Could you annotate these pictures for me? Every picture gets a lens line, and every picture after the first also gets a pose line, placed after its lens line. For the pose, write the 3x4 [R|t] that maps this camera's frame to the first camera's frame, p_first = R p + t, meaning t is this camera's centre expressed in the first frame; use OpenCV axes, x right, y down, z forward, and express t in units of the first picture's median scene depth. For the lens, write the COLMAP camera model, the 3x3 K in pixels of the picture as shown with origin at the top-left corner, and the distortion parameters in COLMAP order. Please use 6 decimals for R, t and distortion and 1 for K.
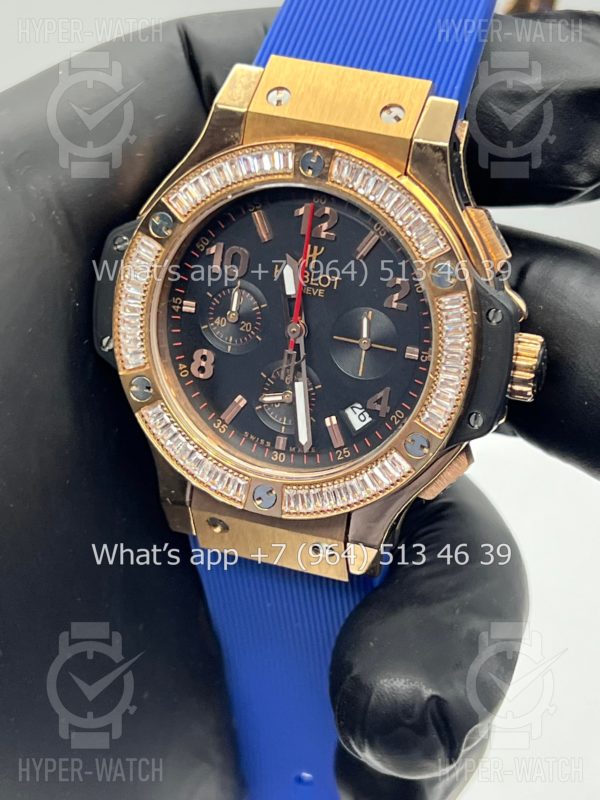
lens RADIAL K [[1920.0, 0, 300.0], [0, 1920.0, 400.0], [0, 0, 1]] dist [0.215081, -0.050171]
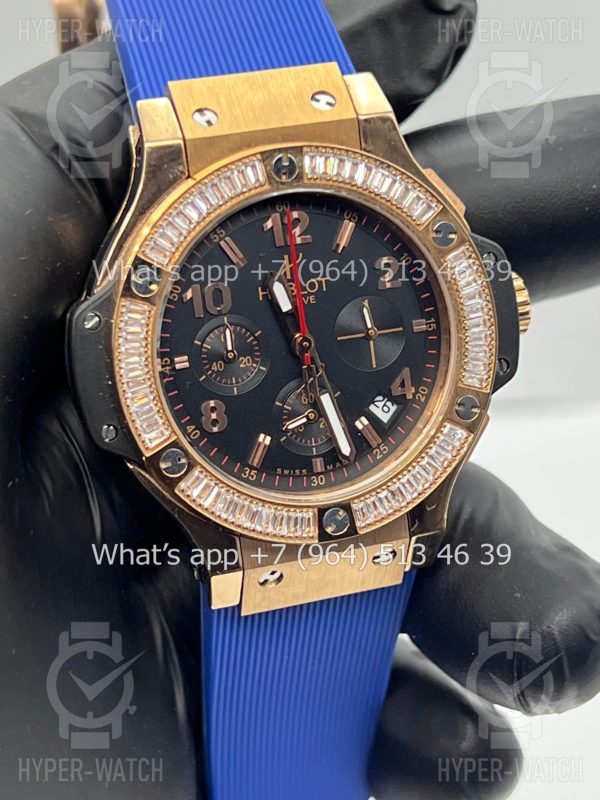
lens RADIAL K [[1920.0, 0, 300.0], [0, 1920.0, 400.0], [0, 0, 1]] dist [0.215081, -0.050171]
pose [[0.799215, -0.323479, 0.506574, -0.494876], [0.360081, 0.932519, 0.027377, -0.037361], [-0.481246, 0.160527, 0.861762, 0.185714]]
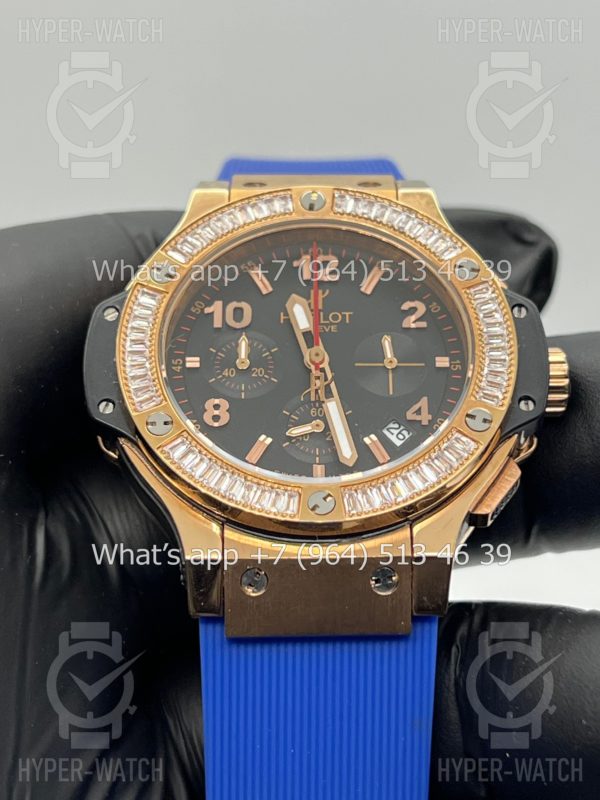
lens RADIAL K [[1920.0, 0, 300.0], [0, 1920.0, 400.0], [0, 0, 1]] dist [0.215081, -0.050171]
pose [[0.938638, 0.022961, 0.344139, -0.336334], [0.210627, 0.751958, -0.624656, 0.570576], [-0.273121, 0.658811, 0.700980, 0.350972]]
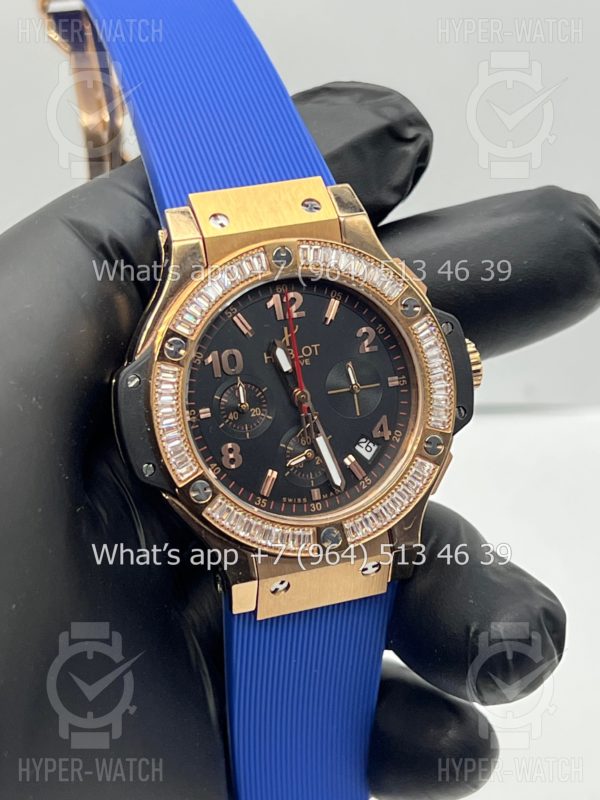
lens RADIAL K [[1920.0, 0, 300.0], [0, 1920.0, 400.0], [0, 0, 1]] dist [0.215081, -0.050171]
pose [[0.787020, -0.304206, 0.536711, -0.645301], [0.386424, 0.921248, -0.044482, 0.018063], [-0.480912, 0.242406, 0.842593, -0.005947]]
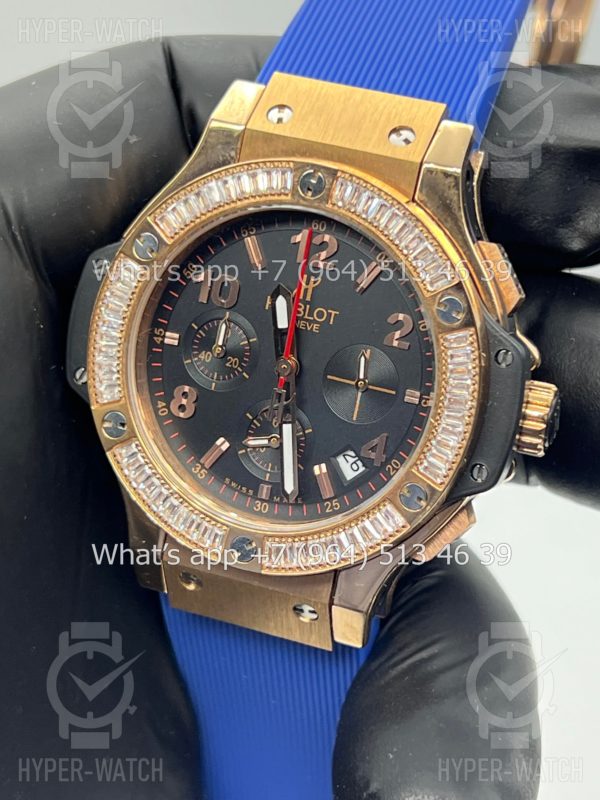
lens RADIAL K [[1920.0, 0, 300.0], [0, 1920.0, 400.0], [0, 0, 1]] dist [0.215081, -0.050171]
pose [[0.998859, 0.046950, -0.008773, 0.013004], [-0.047476, 0.996067, -0.074808, 0.047251], [0.005227, 0.075140, 0.997159, 0.090103]]
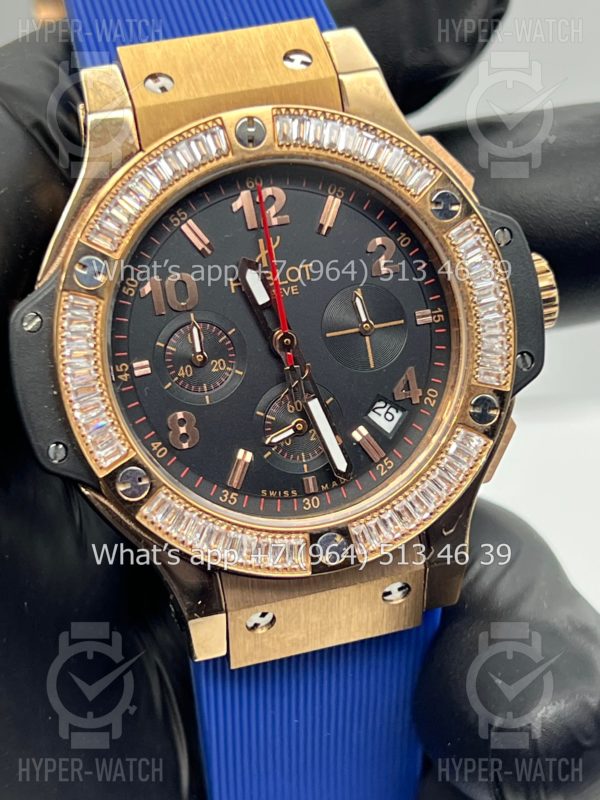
lens RADIAL K [[1920.0, 0, 300.0], [0, 1920.0, 400.0], [0, 0, 1]] dist [0.215081, -0.050171]
pose [[0.820531, -0.324463, 0.470588, -0.387031], [0.398288, 0.915056, -0.063549, 0.040021], [-0.409996, 0.239573, 0.880062, 0.290033]]
